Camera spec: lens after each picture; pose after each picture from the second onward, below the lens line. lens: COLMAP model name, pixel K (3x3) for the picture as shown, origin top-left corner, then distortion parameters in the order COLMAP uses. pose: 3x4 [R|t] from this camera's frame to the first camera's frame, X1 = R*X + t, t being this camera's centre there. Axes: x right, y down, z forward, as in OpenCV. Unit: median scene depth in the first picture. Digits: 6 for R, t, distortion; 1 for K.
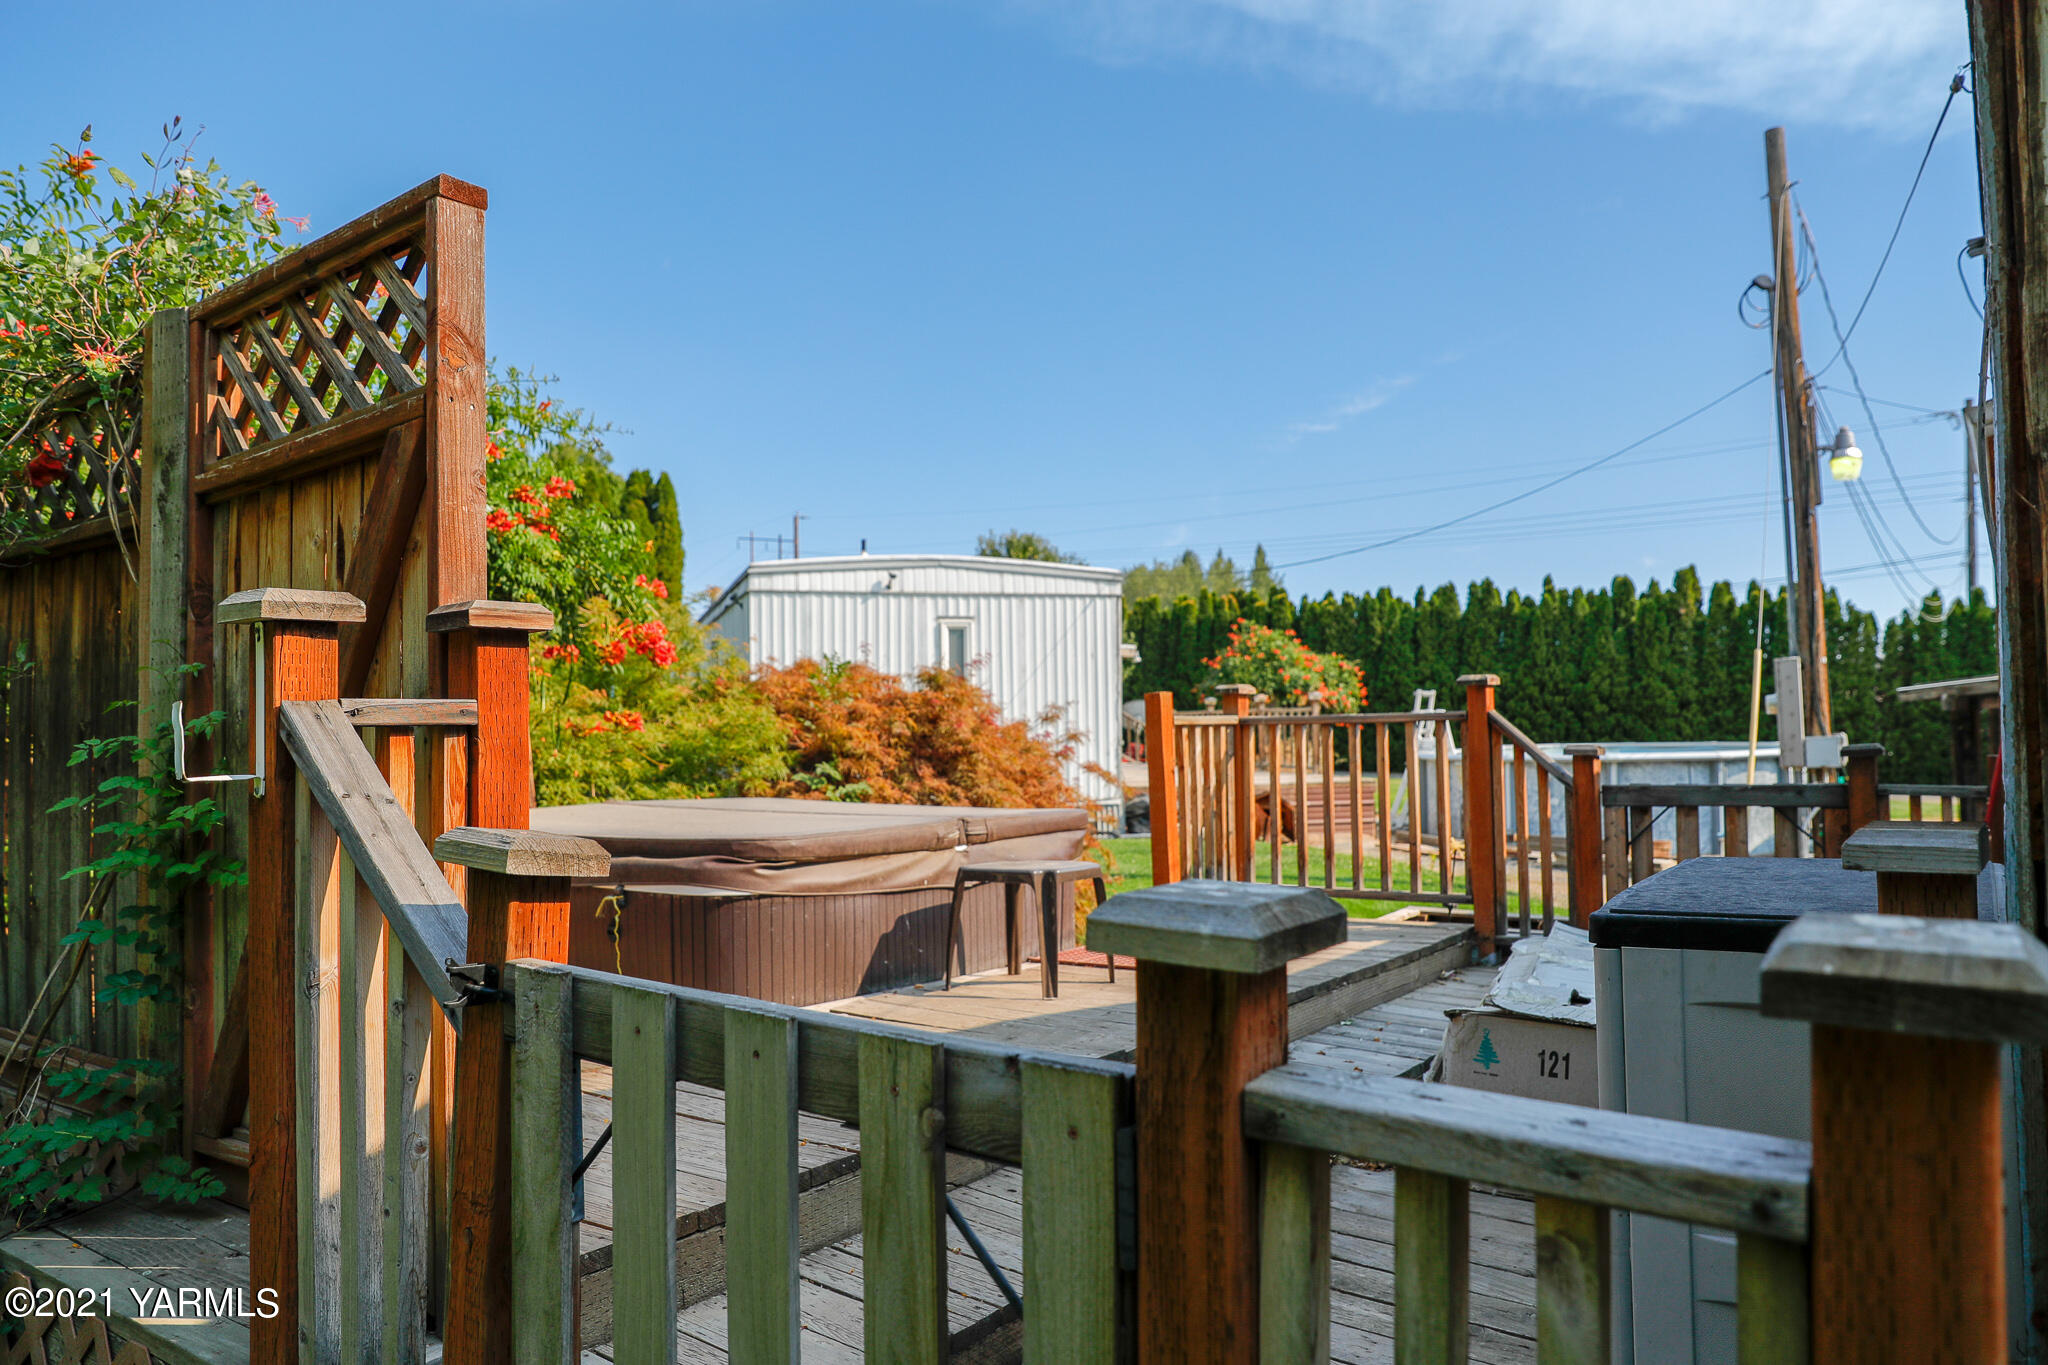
lens RADIAL K [[1404.3, 0, 1029.7], [0, 1404.3, 680.4], [0, 0, 1]] dist [-0.095018, 0.063250]
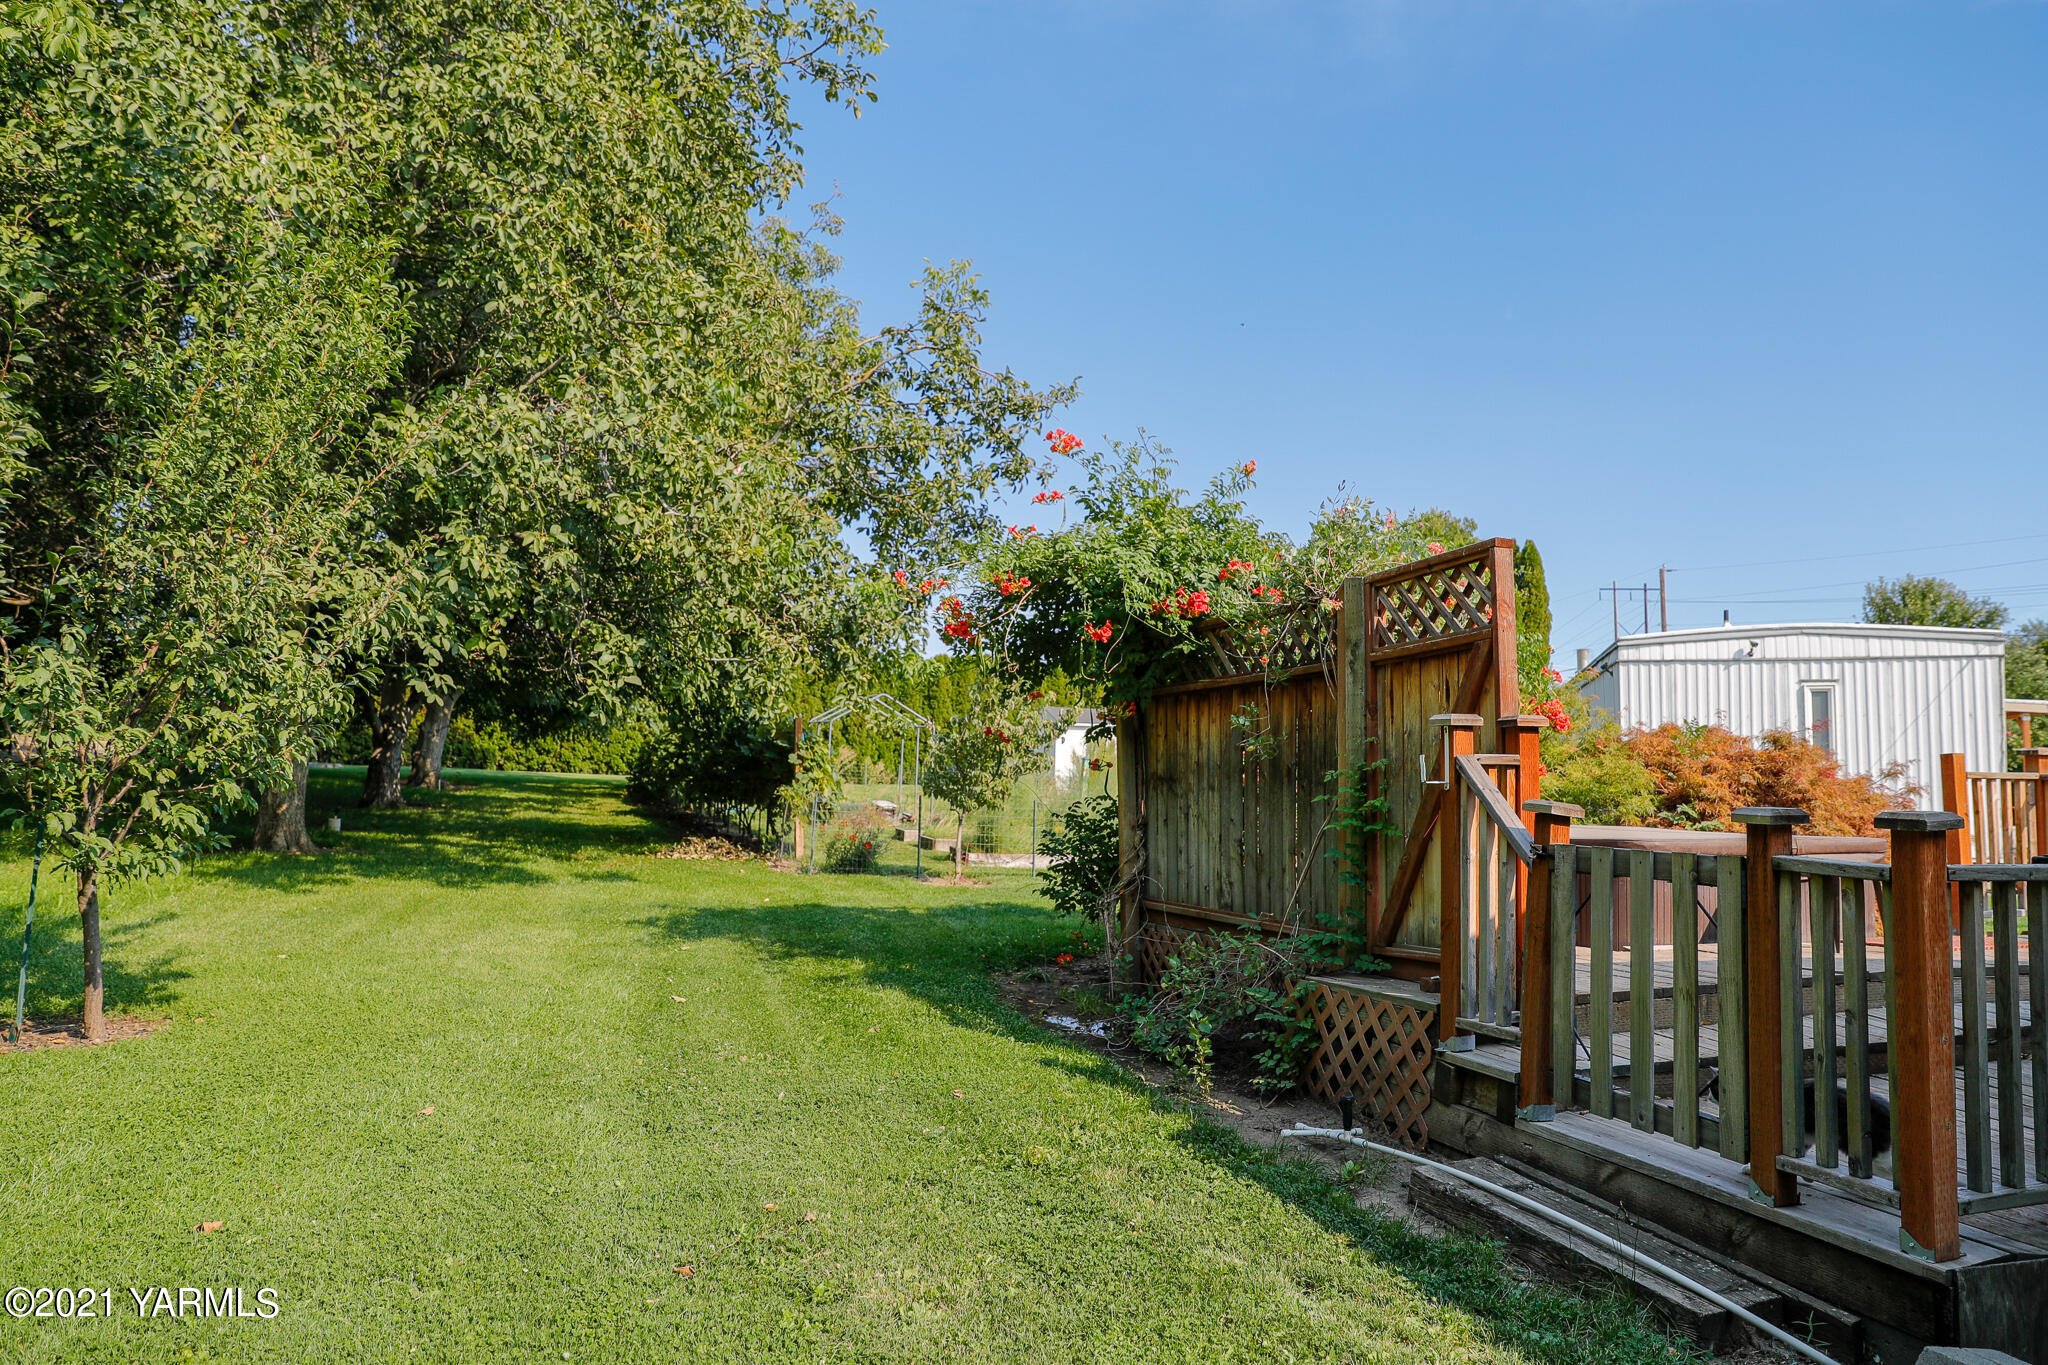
lens RADIAL K [[1404.3, 0, 1027.1], [0, 1404.3, 680.0], [0, 0, 1]] dist [-0.095018, 0.063250]
pose [[0.826228, -0.016414, -0.563096, 0.069316], [-0.005540, 0.999290, -0.037256, -0.005589], [0.563308, 0.033902, 0.825551, -0.390253]]
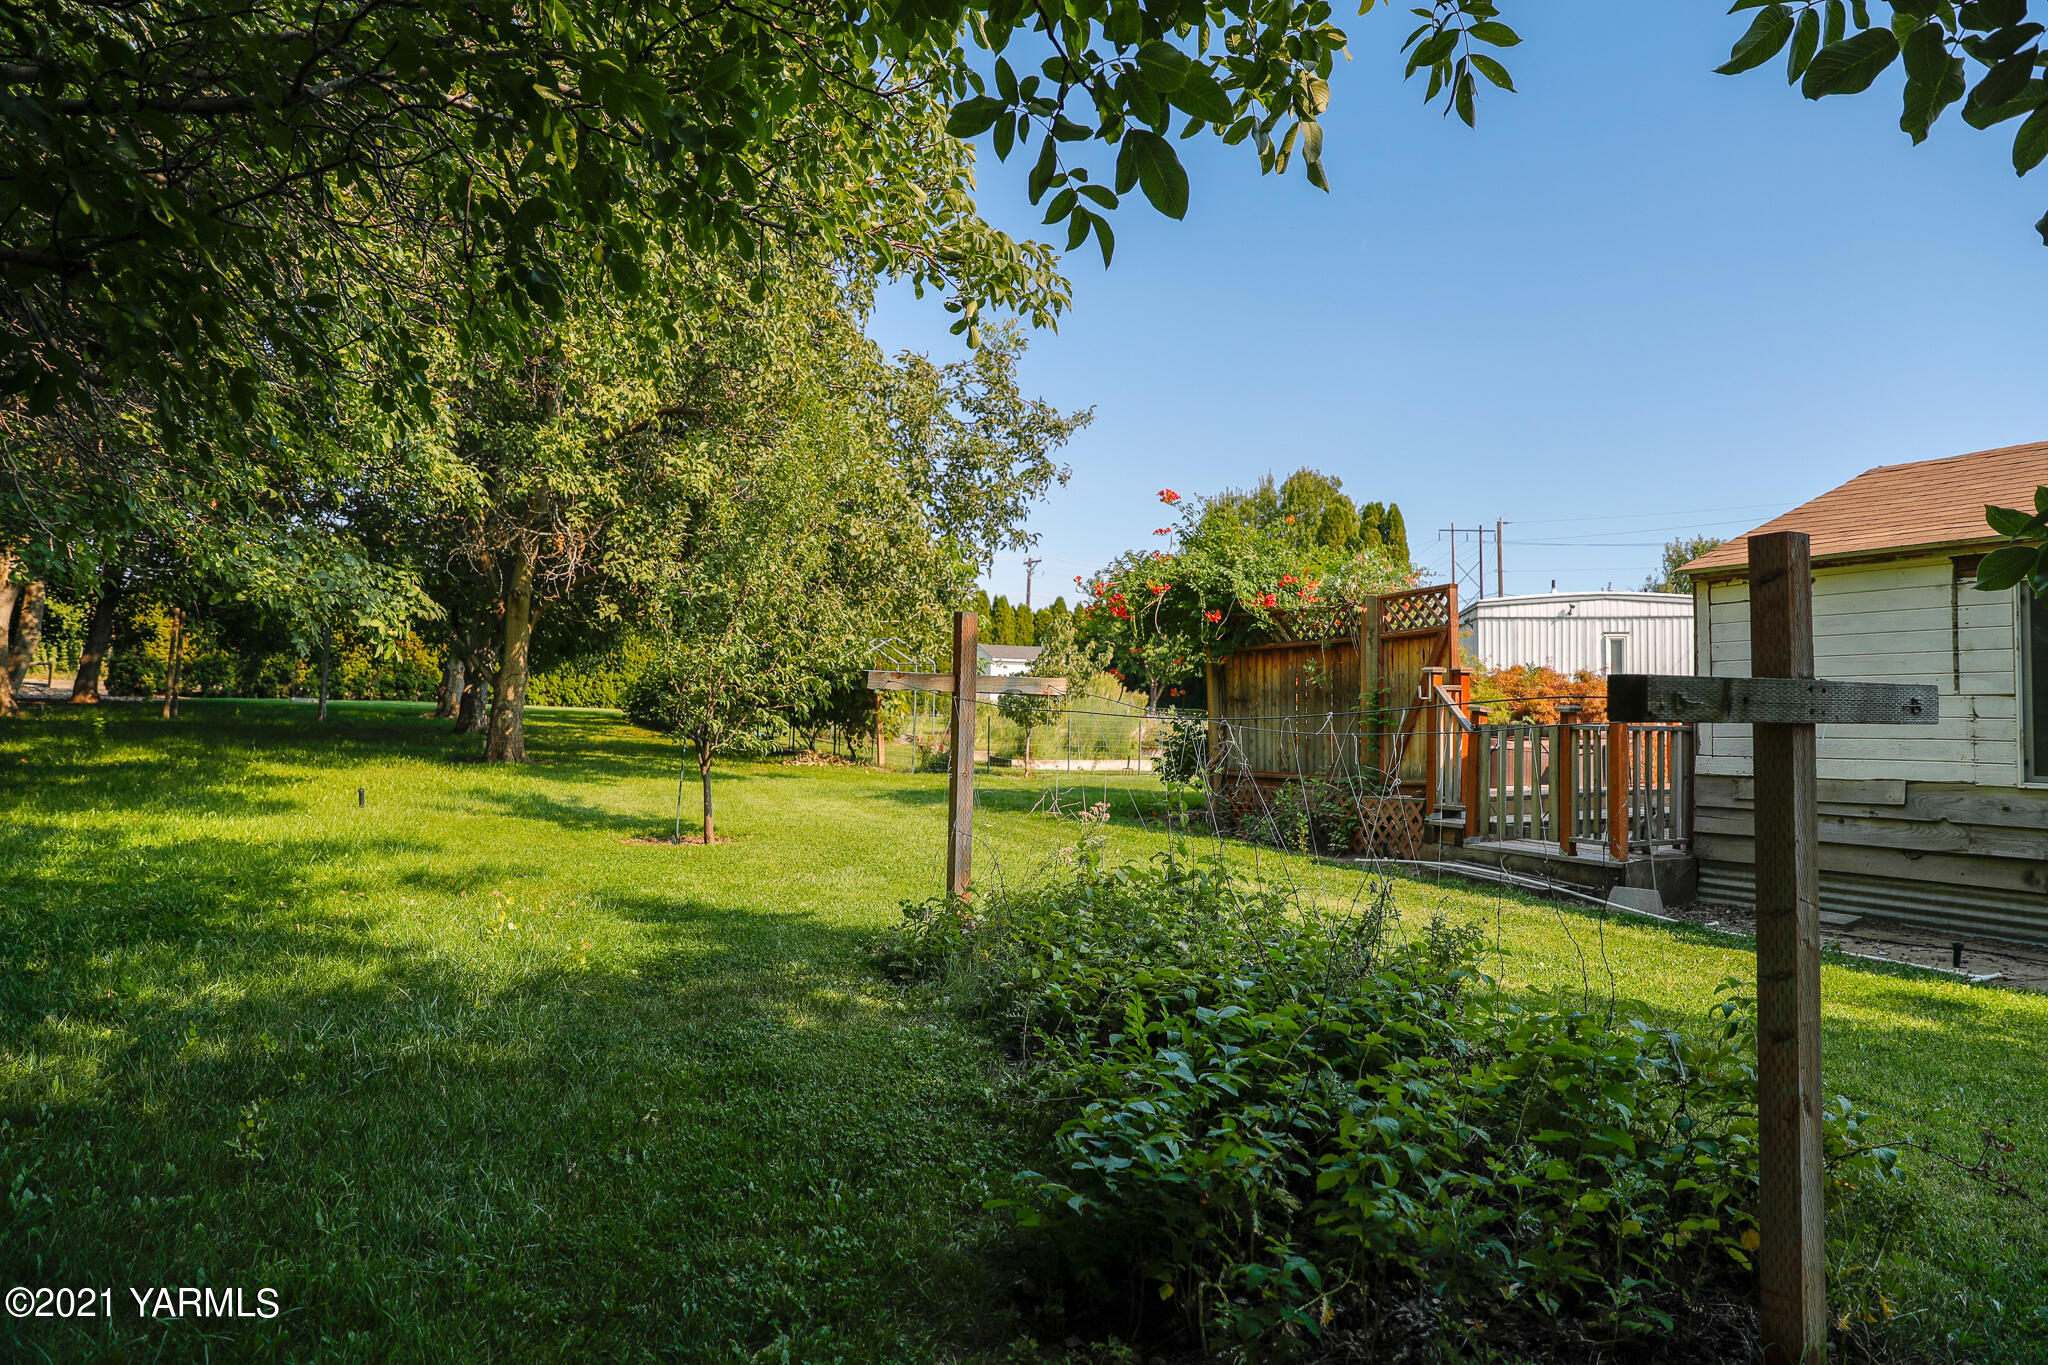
lens RADIAL K [[1404.3, 0, 1031.7], [0, 1404.3, 677.2], [0, 0, 1]] dist [-0.095018, 0.063250]
pose [[0.883815, 0.006828, -0.467787, 0.165399], [-0.003073, 0.999957, 0.008790, -0.015150], [0.467826, -0.006331, 0.883798, -1.146296]]
